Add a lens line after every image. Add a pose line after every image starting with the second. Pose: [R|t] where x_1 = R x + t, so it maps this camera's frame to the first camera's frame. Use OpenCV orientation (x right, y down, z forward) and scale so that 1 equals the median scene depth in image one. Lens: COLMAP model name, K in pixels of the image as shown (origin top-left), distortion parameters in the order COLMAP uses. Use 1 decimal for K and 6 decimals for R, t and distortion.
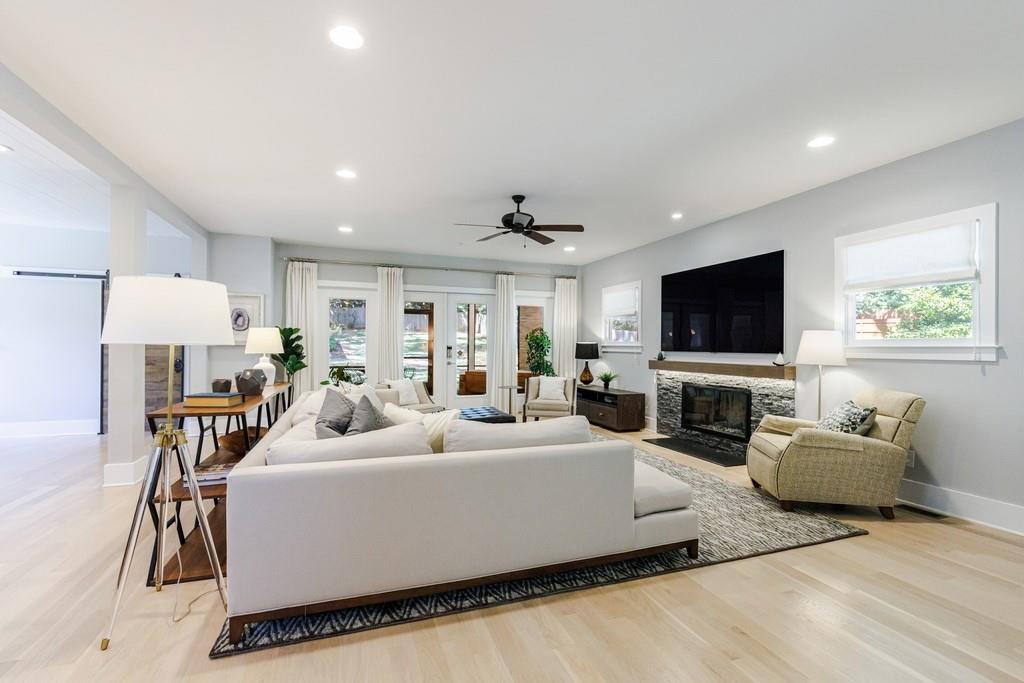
lens RADIAL K [[444.2, 0, 508.8], [0, 444.2, 342.9], [0, 0, 1]] dist [0.007755, -0.002137]
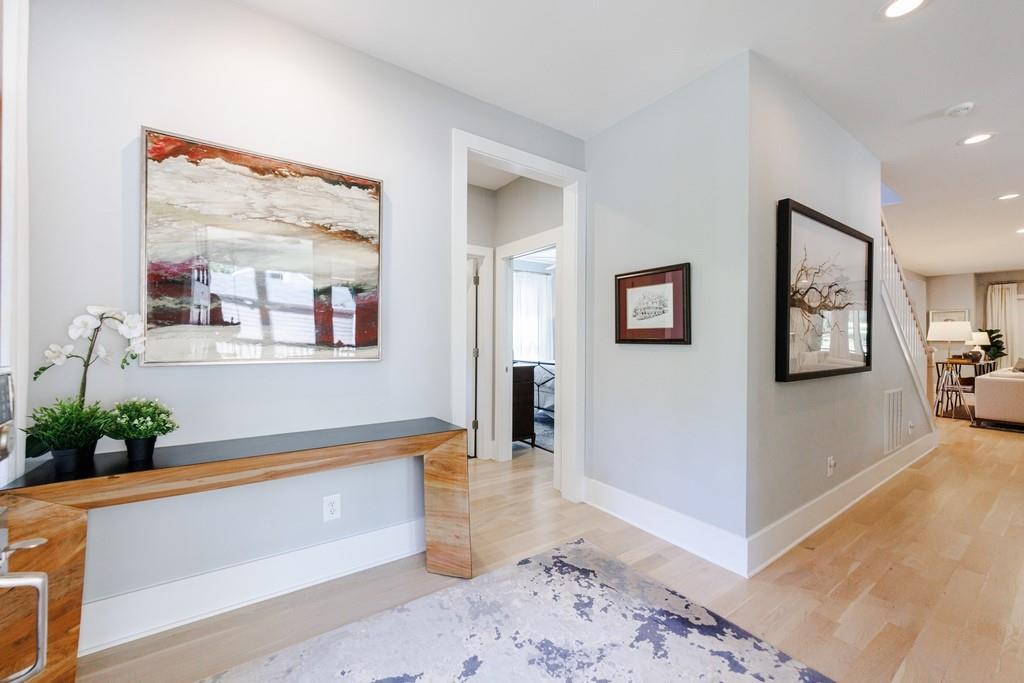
lens RADIAL K [[407.7, 0, 510.3], [0, 407.7, 339.1], [0, 0, 1]] dist [0.006140, -0.001811]
pose [[0.260306, -0.004868, -0.965514, 0.477586], [0.004946, 0.999981, -0.003709, -0.004065], [0.965513, -0.003810, 0.260325, -1.048846]]
